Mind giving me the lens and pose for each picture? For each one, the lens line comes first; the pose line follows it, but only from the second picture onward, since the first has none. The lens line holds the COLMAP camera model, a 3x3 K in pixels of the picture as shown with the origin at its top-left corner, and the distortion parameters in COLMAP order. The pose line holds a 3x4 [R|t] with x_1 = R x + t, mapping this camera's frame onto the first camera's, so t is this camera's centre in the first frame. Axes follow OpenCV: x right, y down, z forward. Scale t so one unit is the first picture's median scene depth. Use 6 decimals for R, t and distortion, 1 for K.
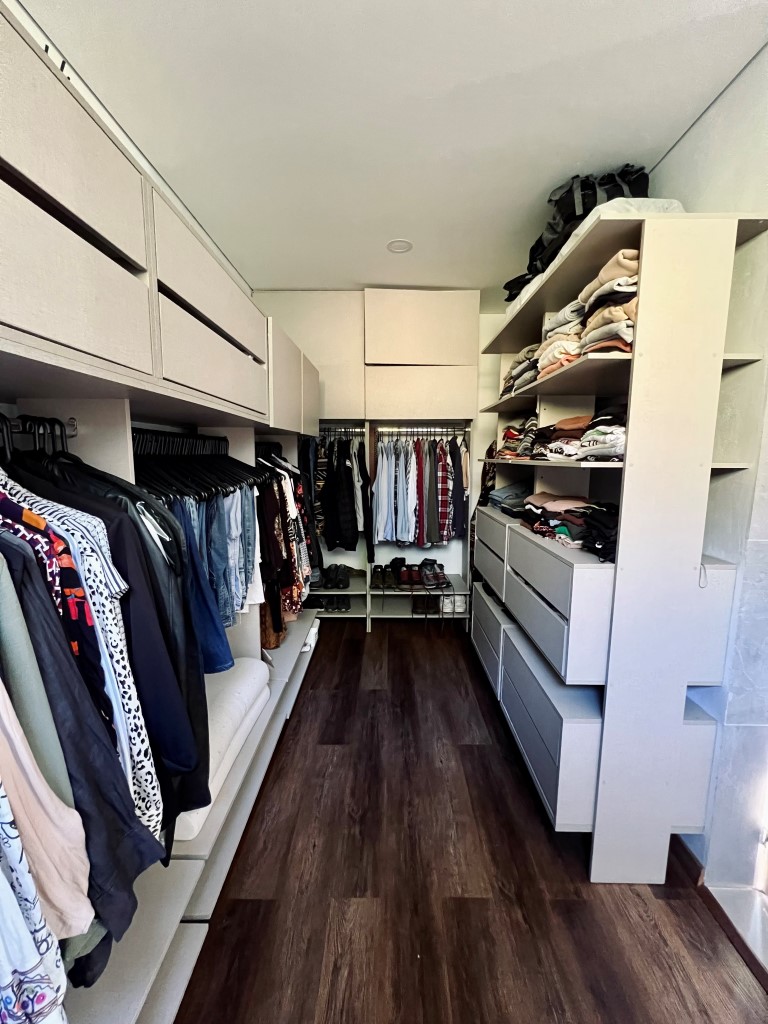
lens RADIAL K [[409.8, 0, 384.9], [0, 409.8, 511.5], [0, 0, 1]] dist [0.003624, 0.000466]
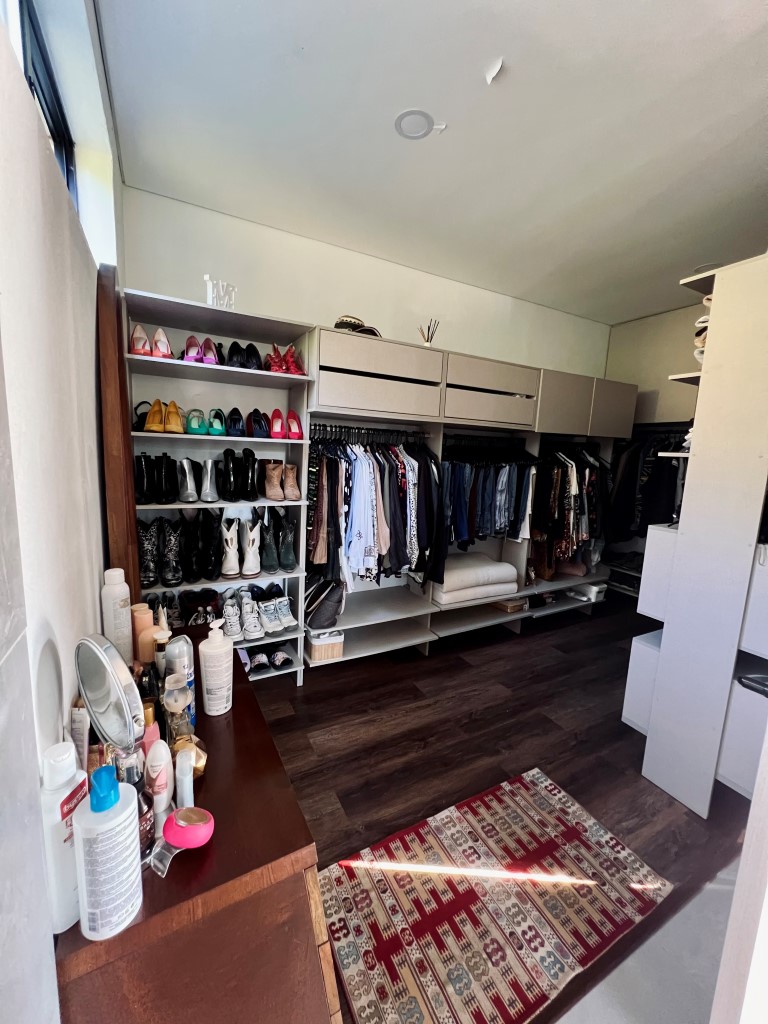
lens RADIAL K [[409.8, 0, 385.3], [0, 409.8, 510.2], [0, 0, 1]] dist [0.003624, 0.000466]
pose [[0.480319, 0.142493, -0.865442, 1.140817], [-0.156625, 0.984790, 0.075216, 0.104351], [0.862996, 0.099422, 0.495331, -0.441887]]
